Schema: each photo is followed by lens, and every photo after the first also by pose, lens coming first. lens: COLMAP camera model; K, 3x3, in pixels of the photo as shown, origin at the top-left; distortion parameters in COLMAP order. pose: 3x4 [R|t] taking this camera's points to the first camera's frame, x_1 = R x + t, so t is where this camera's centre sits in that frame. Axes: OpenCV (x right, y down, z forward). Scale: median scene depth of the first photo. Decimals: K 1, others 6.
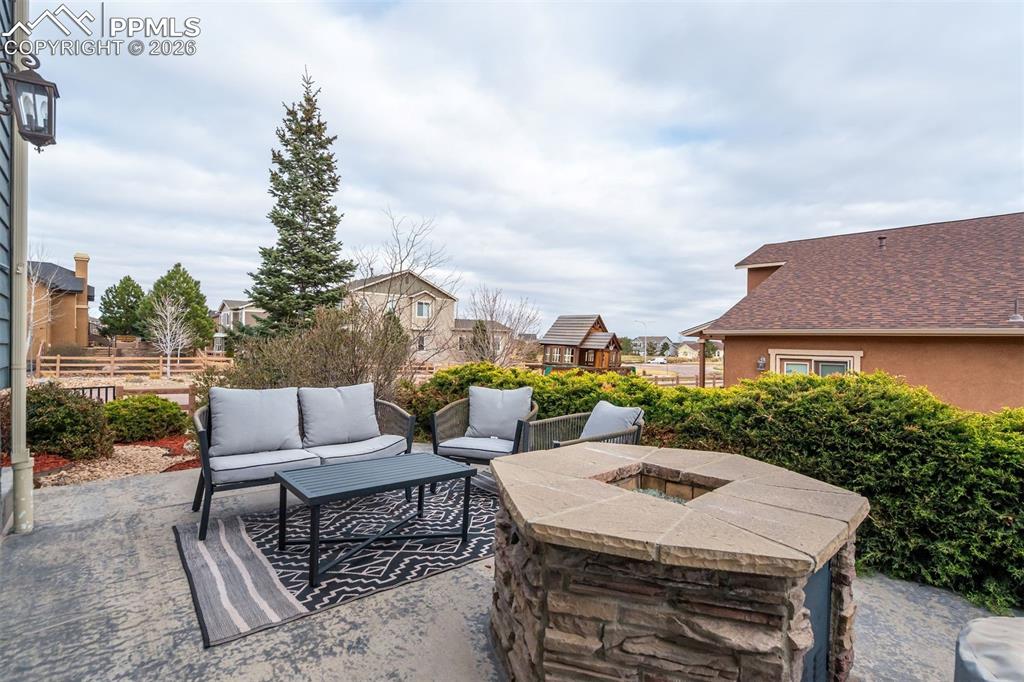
lens RADIAL K [[474.1, 0, 517.4], [0, 474.1, 344.8], [0, 0, 1]] dist [-0.035435, 0.001699]
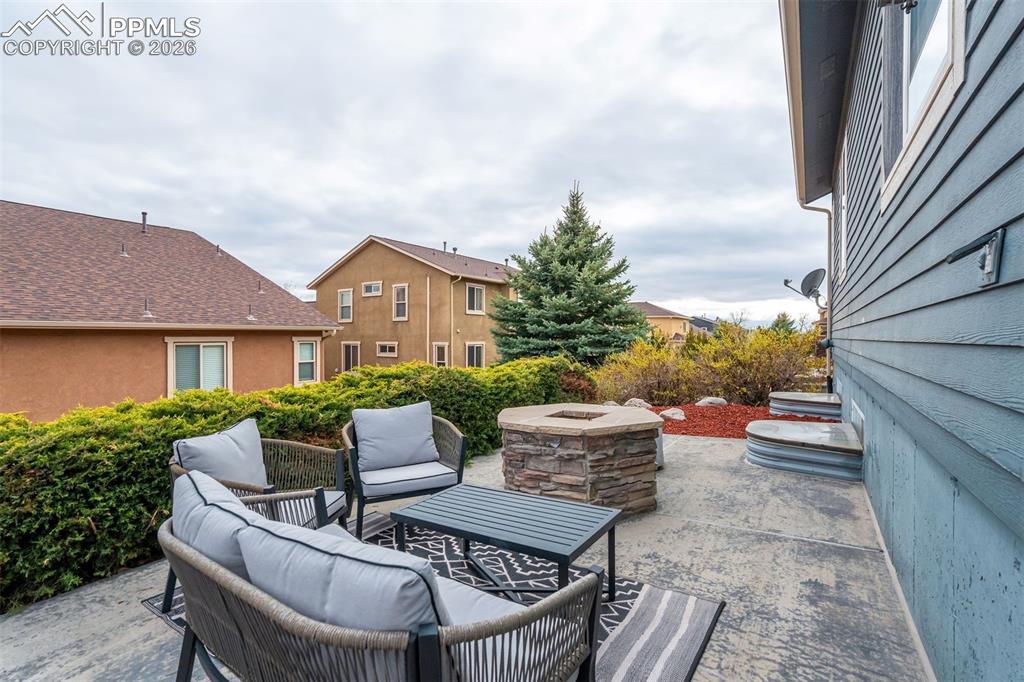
lens RADIAL K [[474.1, 0, 517.0], [0, 474.1, 343.7], [0, 0, 1]] dist [-0.035435, 0.001699]
pose [[-0.263675, -0.029256, 0.964168, -1.465211], [-0.000906, 0.999547, 0.030082, -0.081297], [-0.964611, 0.007058, -0.263582, 1.584850]]
